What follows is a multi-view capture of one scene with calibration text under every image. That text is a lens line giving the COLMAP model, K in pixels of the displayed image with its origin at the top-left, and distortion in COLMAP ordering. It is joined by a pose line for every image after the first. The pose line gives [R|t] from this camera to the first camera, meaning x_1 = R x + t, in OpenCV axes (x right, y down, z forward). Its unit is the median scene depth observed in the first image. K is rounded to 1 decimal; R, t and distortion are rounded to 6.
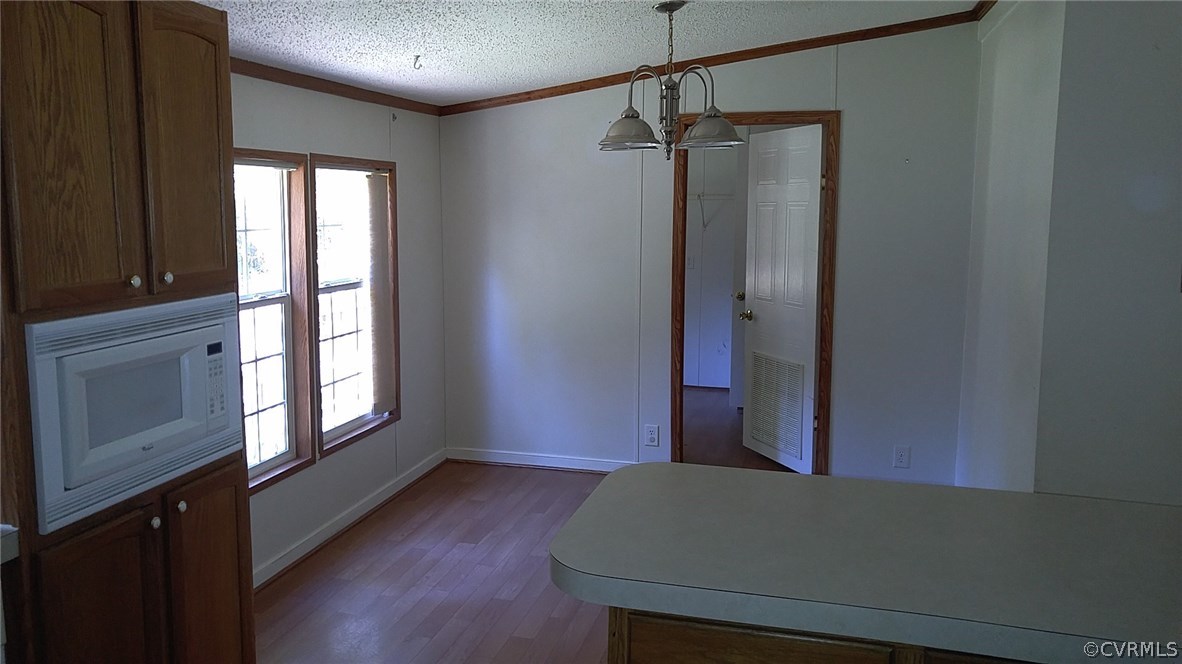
lens RADIAL K [[885.7, 0, 610.3], [0, 885.7, 303.5], [0, 0, 1]] dist [0.012633, -0.003281]
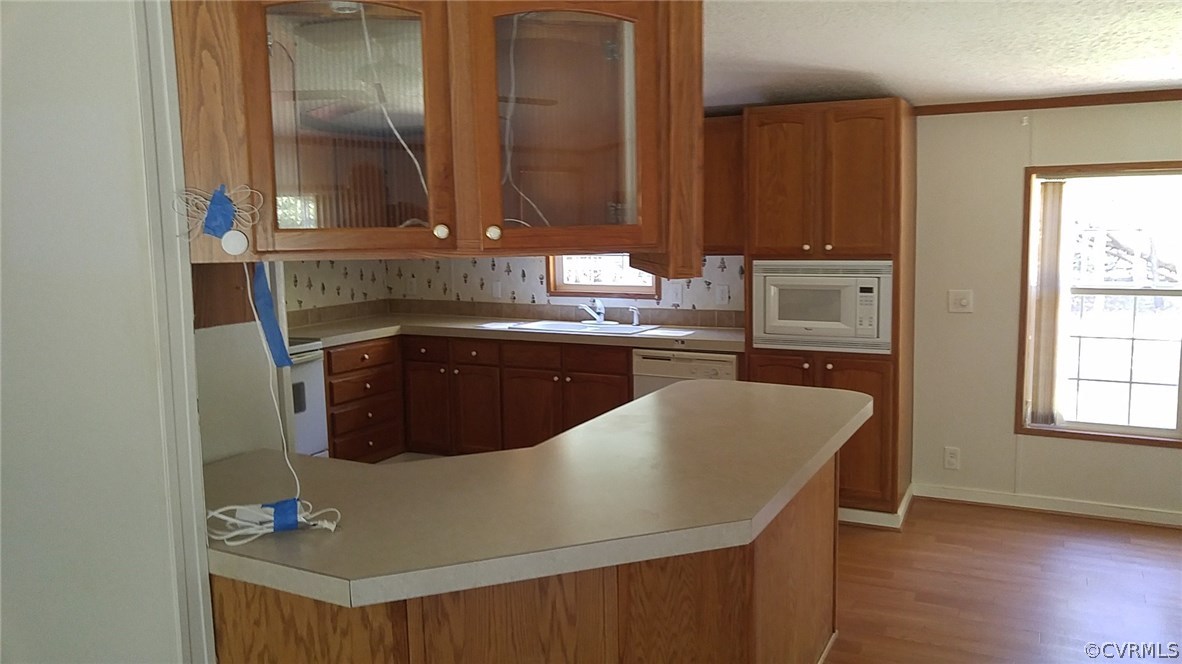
lens RADIAL K [[885.7, 0, 596.1], [0, 885.7, 335.6], [0, 0, 1]] dist [0.012633, -0.003281]
pose [[-0.217749, 0.112028, -0.969554, 1.645429], [-0.101417, 0.985416, 0.136637, -0.055642], [0.970721, 0.128082, -0.203212, 0.978779]]
